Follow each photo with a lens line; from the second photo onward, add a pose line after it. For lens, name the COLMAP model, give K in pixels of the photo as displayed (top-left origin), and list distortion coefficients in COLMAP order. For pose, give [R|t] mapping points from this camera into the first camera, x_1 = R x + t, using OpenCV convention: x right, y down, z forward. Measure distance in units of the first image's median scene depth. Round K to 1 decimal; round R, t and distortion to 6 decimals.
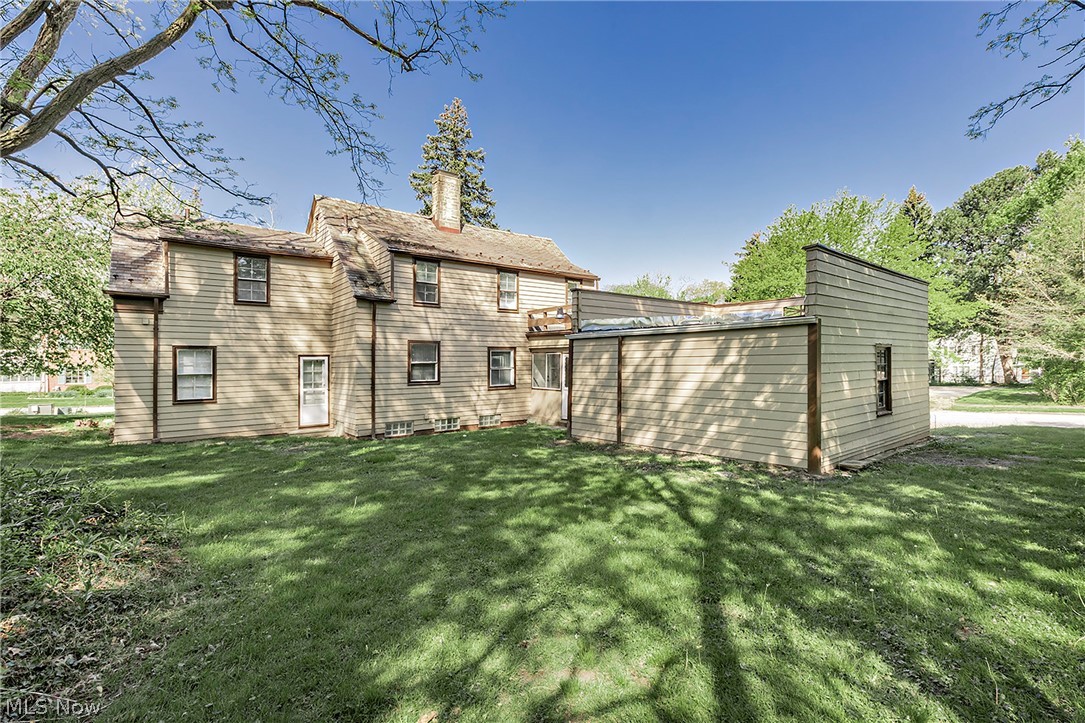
lens RADIAL K [[499.4, 0, 542.5], [0, 499.4, 361.5], [0, 0, 1]] dist [0.000149, -0.000022]
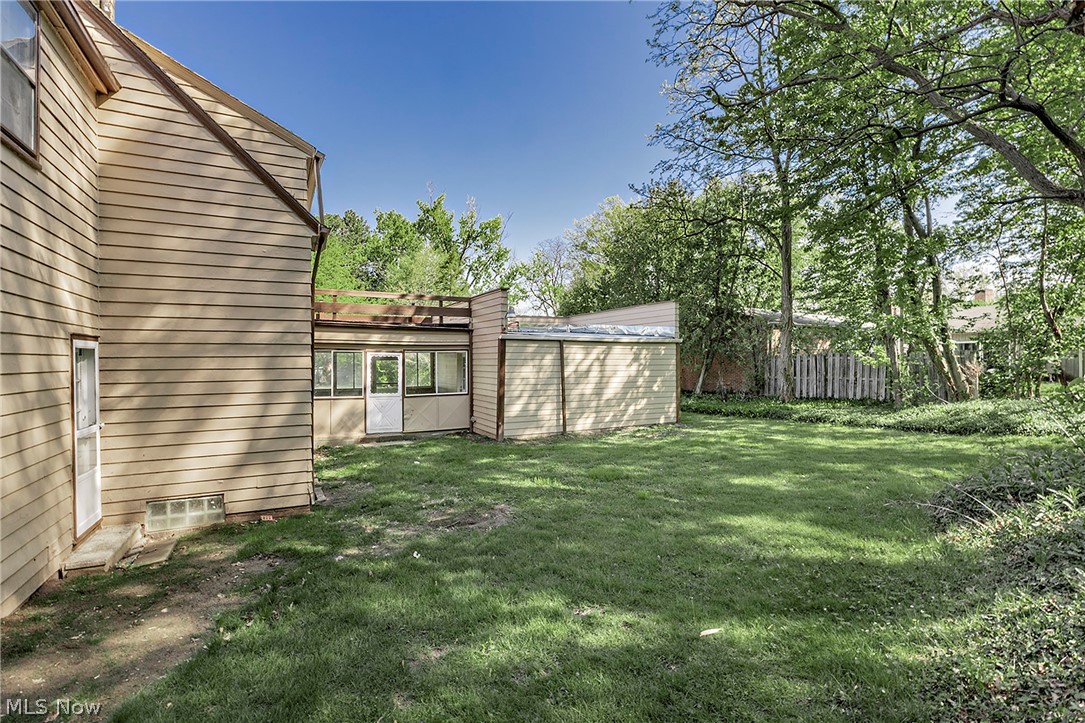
lens RADIAL K [[499.4, 0, 542.5], [0, 499.4, 361.5], [0, 0, 1]] dist [0.000149, -0.000022]
pose [[0.201501, 0.008968, 0.979447, -1.030357], [-0.005797, 0.999951, -0.007963, 0.008293], [-0.979471, -0.004073, 0.201544, 0.844372]]
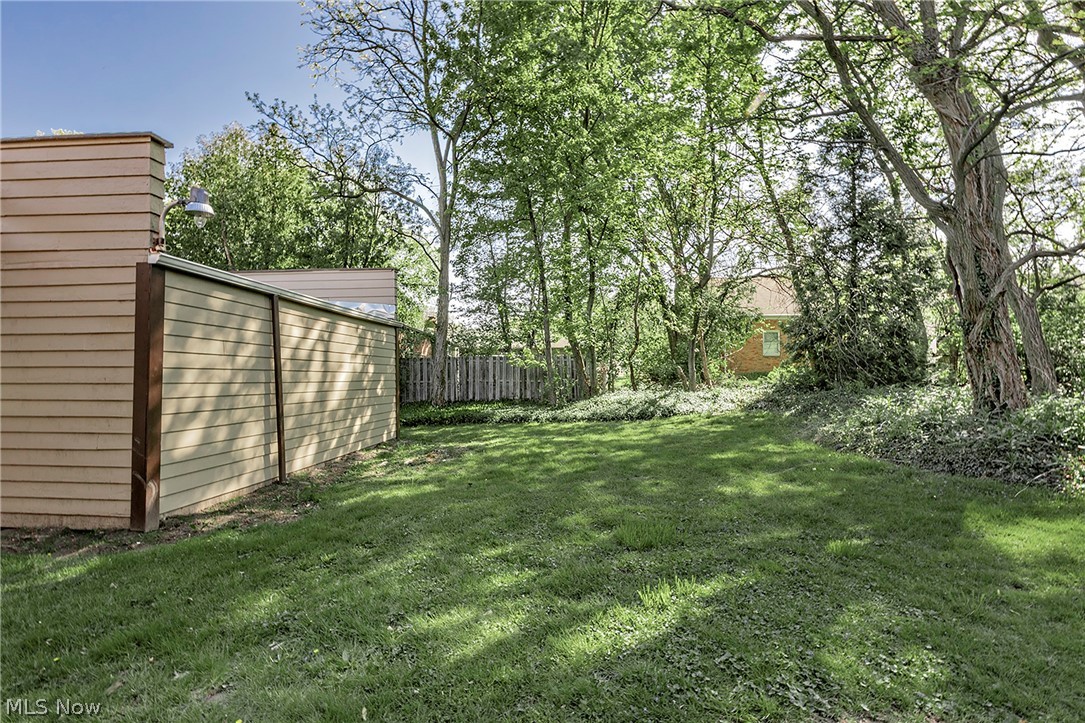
lens RADIAL K [[477.8, 0, 550.4], [0, 477.8, 374.1], [0, 0, 1]] dist [-0.000314, -0.000055]
pose [[-0.708226, 0.015388, 0.705818, -0.484854], [0.005387, 0.999851, -0.016393, 0.053485], [-0.705965, -0.007807, -0.708203, 1.213749]]
